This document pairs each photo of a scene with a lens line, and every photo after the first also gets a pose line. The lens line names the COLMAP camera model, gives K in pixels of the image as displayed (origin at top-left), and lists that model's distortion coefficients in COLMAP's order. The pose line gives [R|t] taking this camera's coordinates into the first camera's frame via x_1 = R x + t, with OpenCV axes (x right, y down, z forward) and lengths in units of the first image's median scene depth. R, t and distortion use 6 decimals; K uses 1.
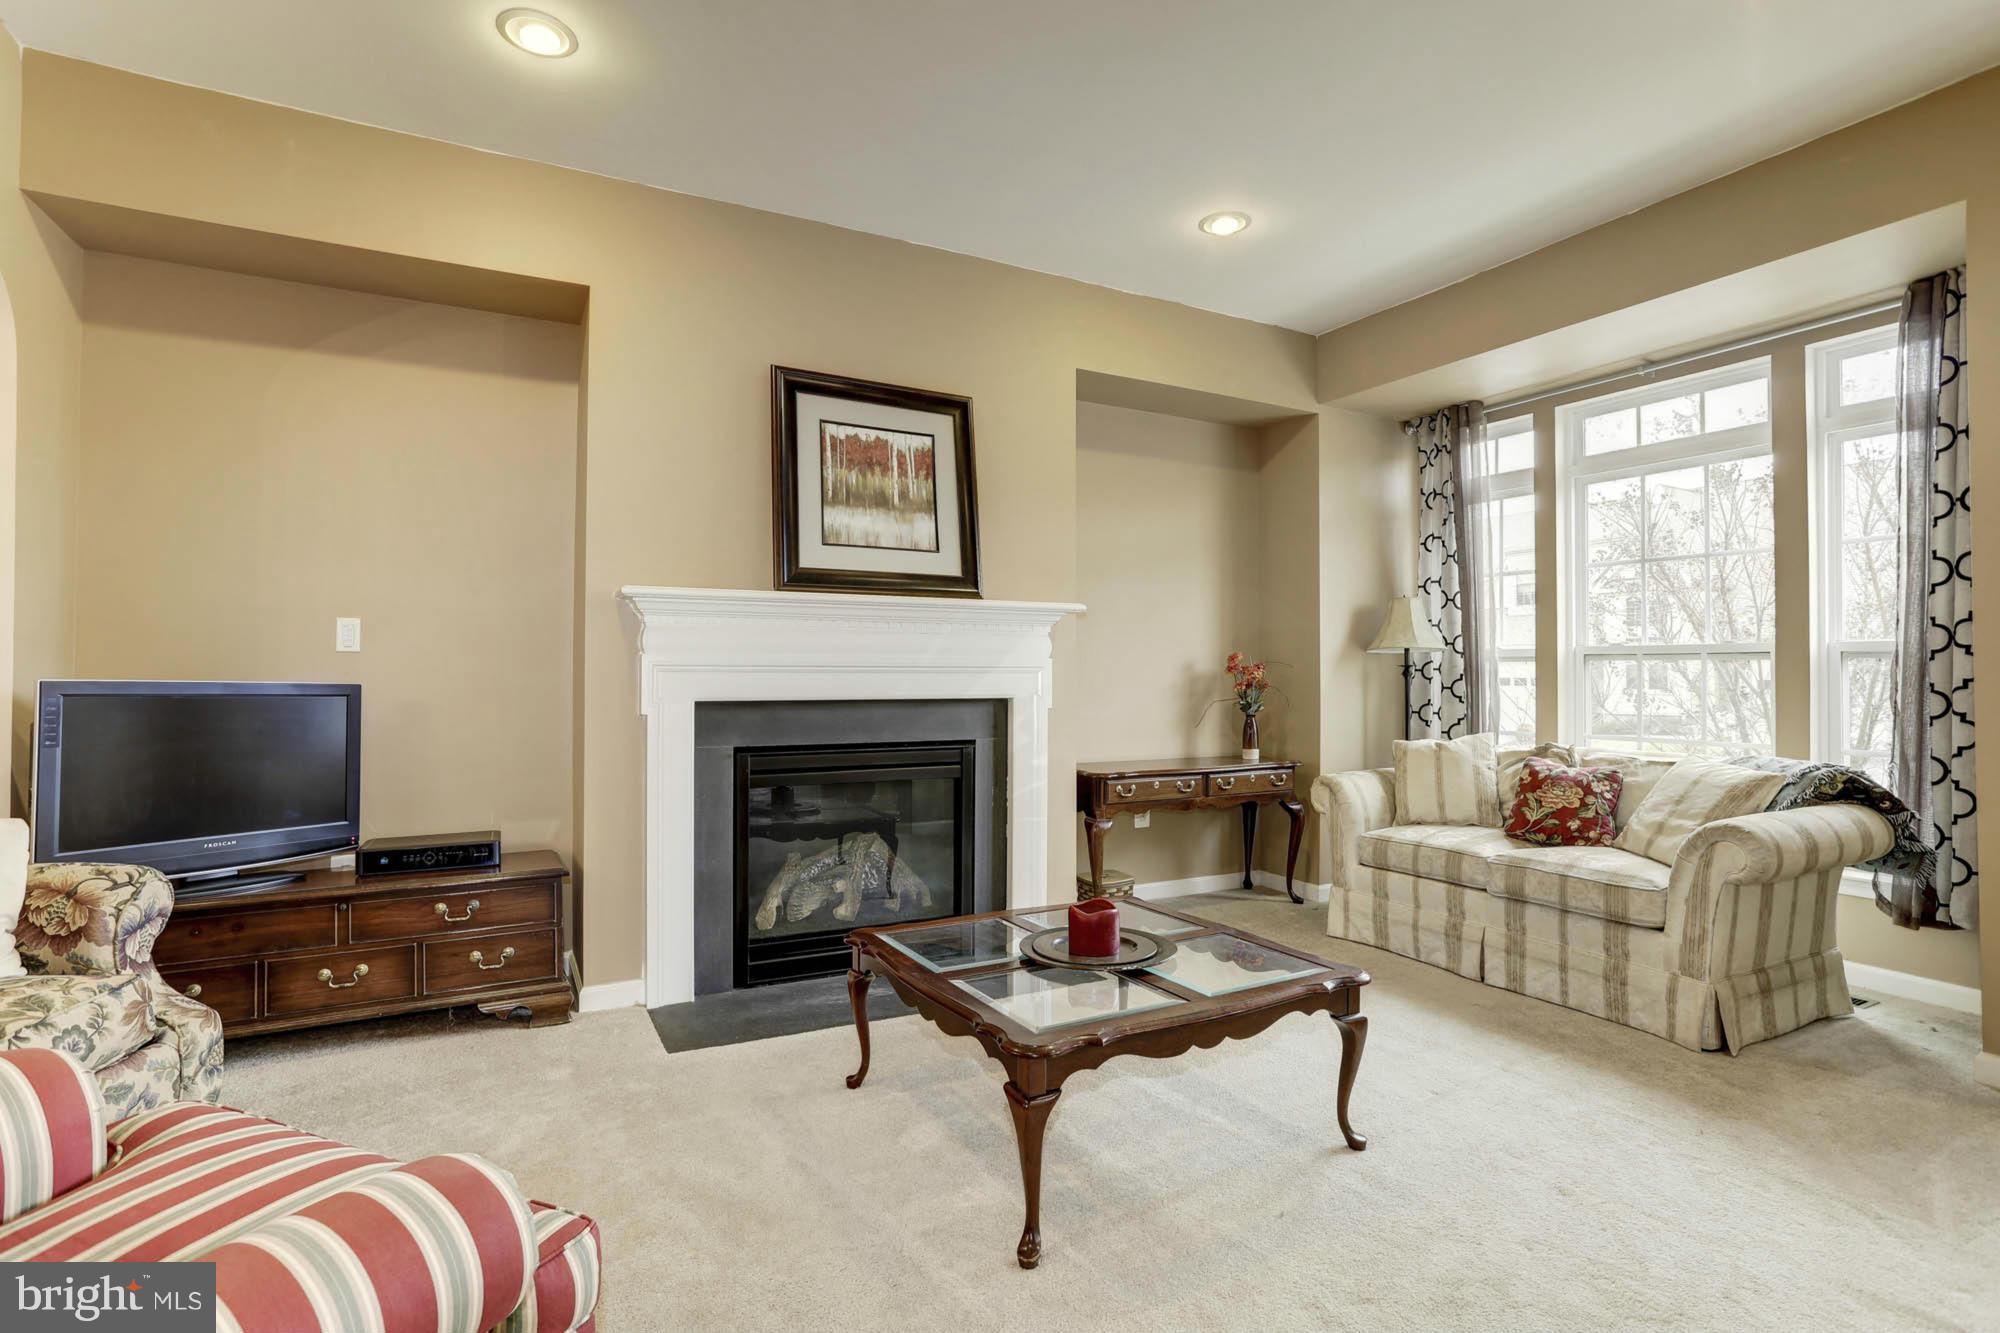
lens RADIAL K [[957.6, 0, 972.2], [0, 957.6, 662.1], [0, 0, 1]] dist [-0.011814, 0.000339]
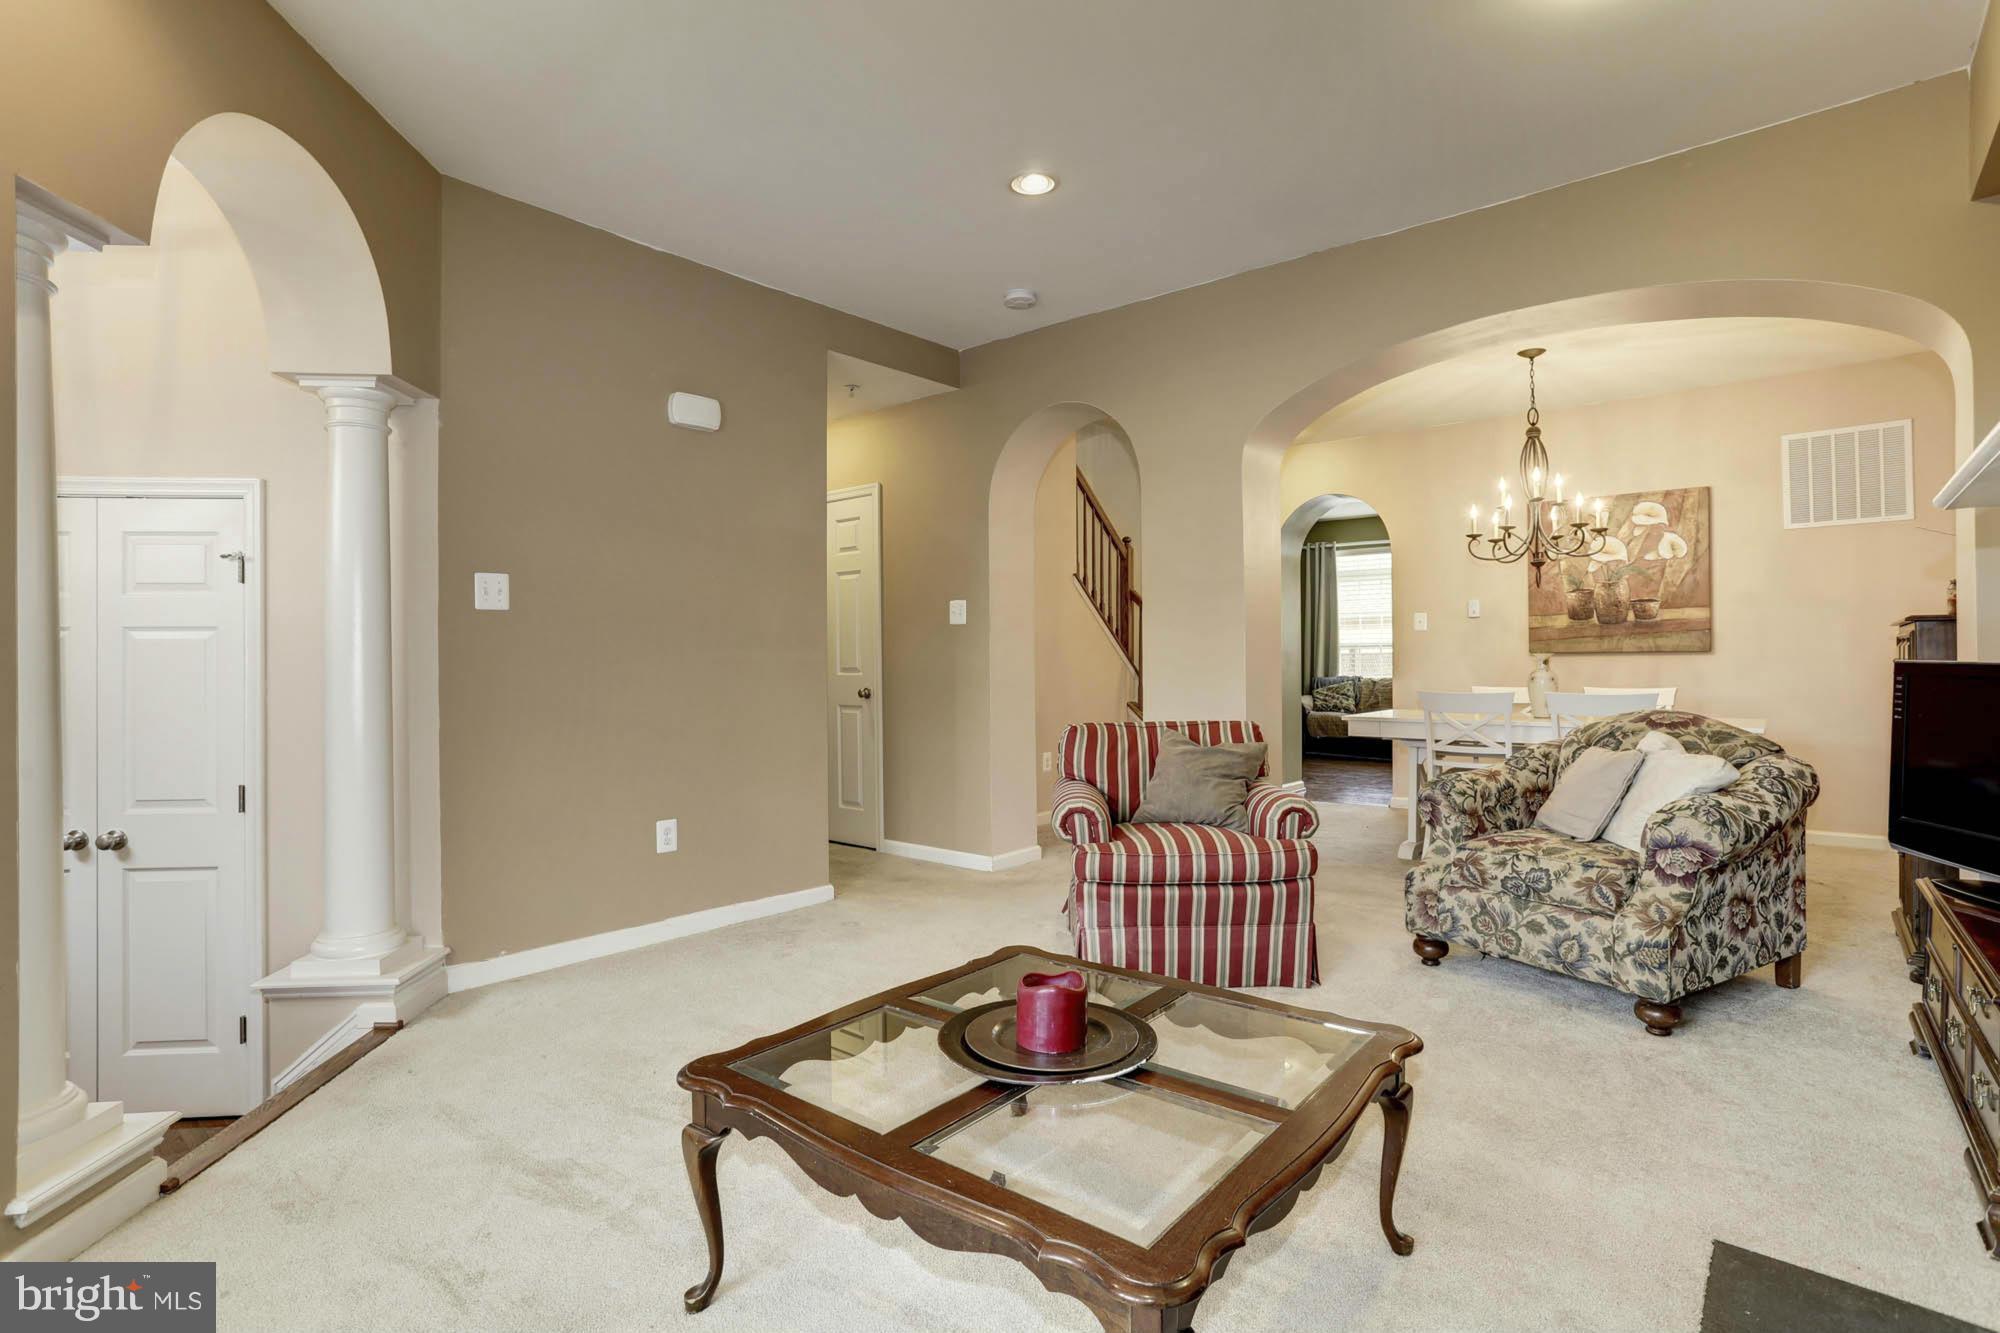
lens RADIAL K [[974.4, 0, 1005.4], [0, 974.4, 654.3], [0, 0, 1]] dist [-0.003697, -0.000523]
pose [[-0.914546, 0.003079, -0.404471, 0.316348], [0.012278, 0.999722, -0.020150, 0.014890], [0.404296, -0.023394, -0.914329, 1.126470]]
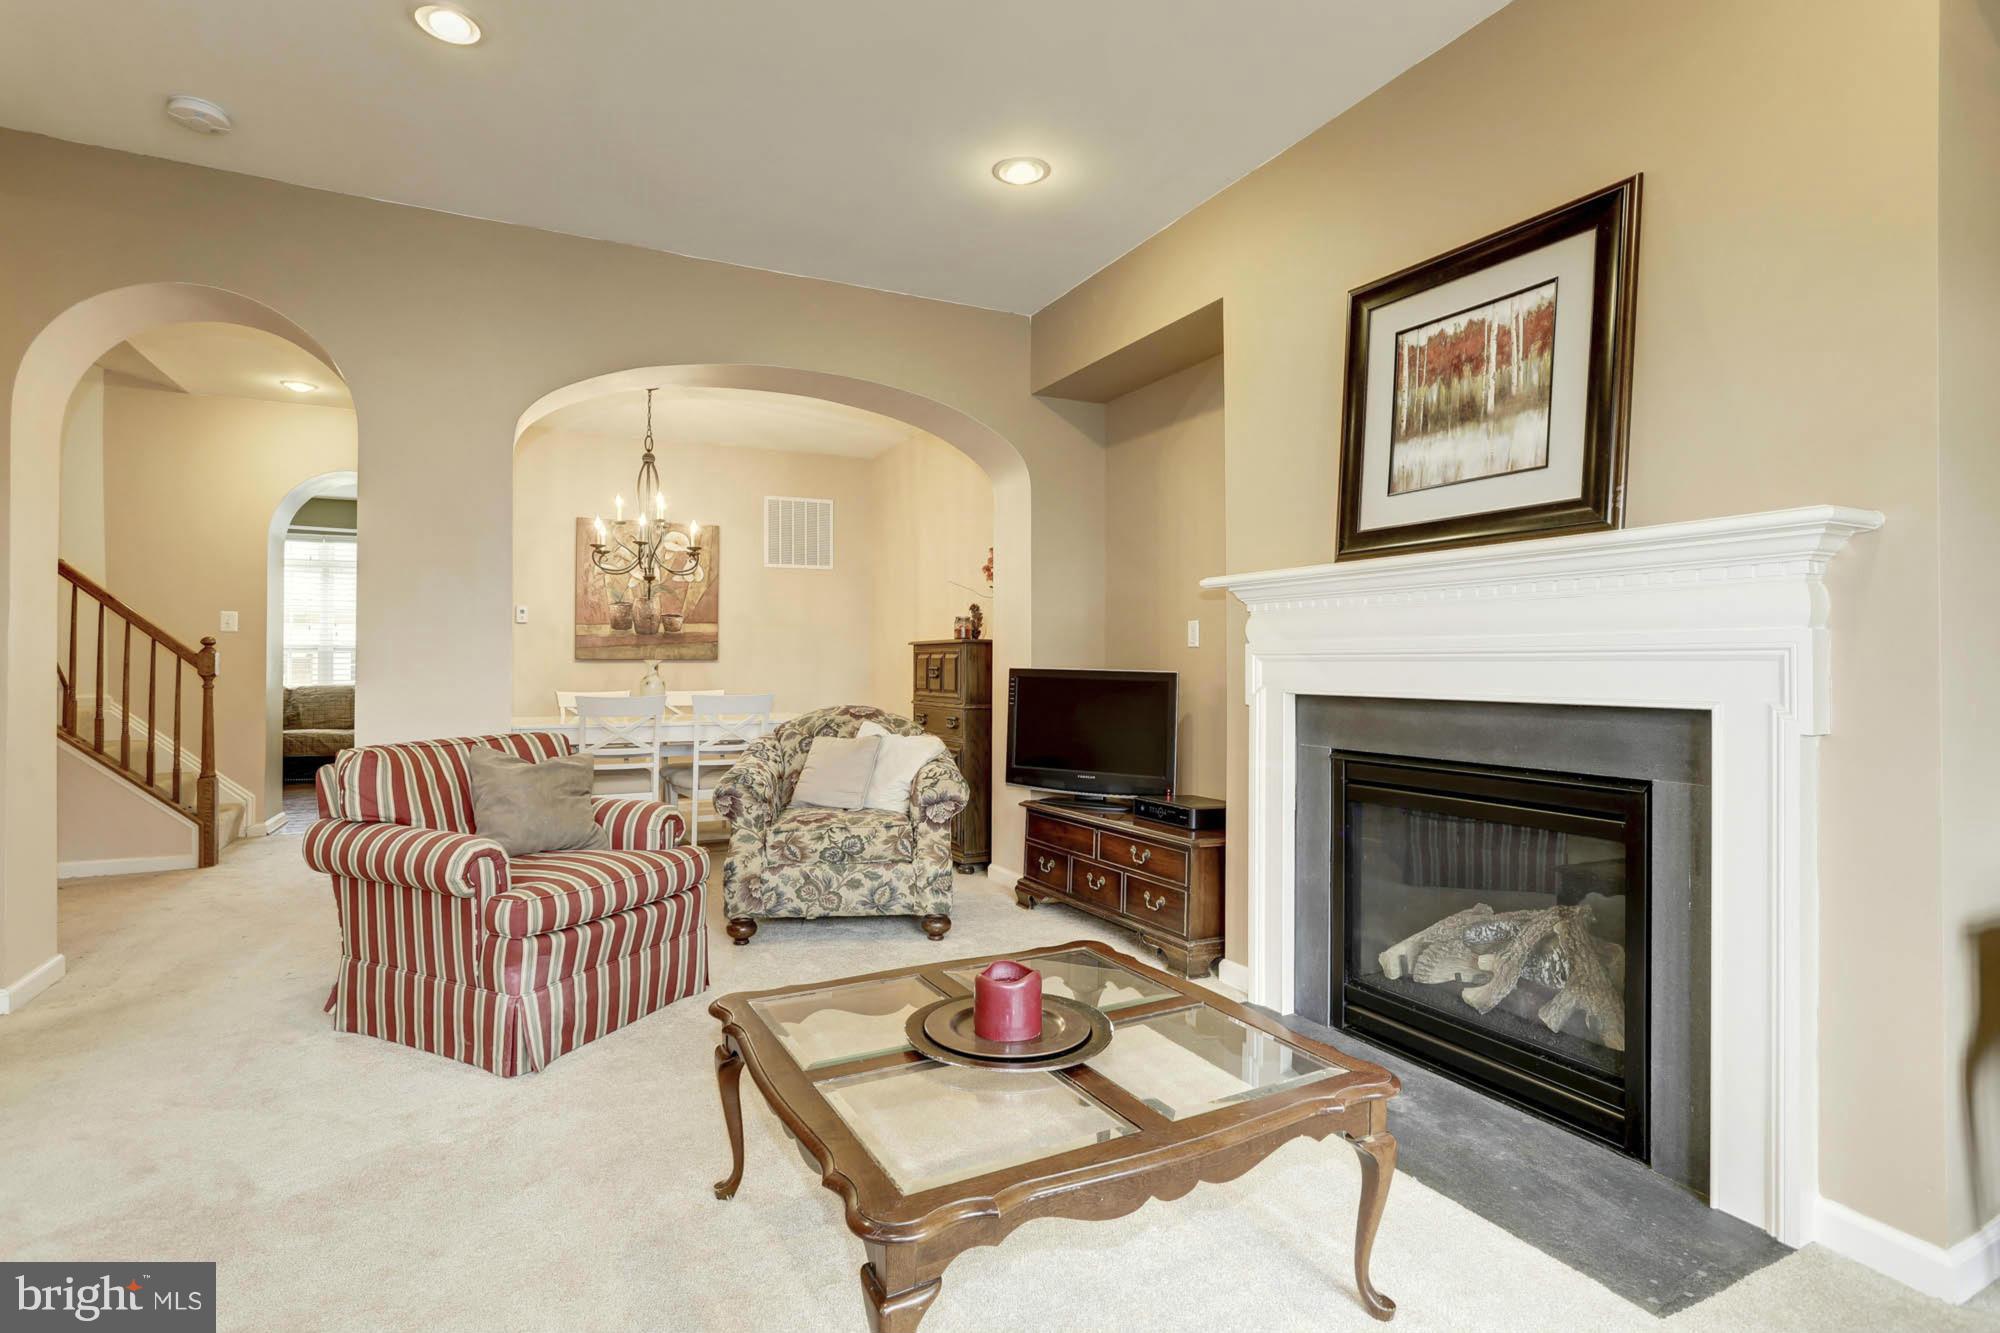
lens RADIAL K [[985.6, 0, 995.1], [0, 985.6, 656.1], [0, 0, 1]] dist [-0.053911, 0.000091]
pose [[0.000923, -0.009450, -0.999955, 0.612613], [0.011827, 0.999886, -0.009438, 0.009619], [0.999930, -0.011818, 0.001035, 0.668642]]
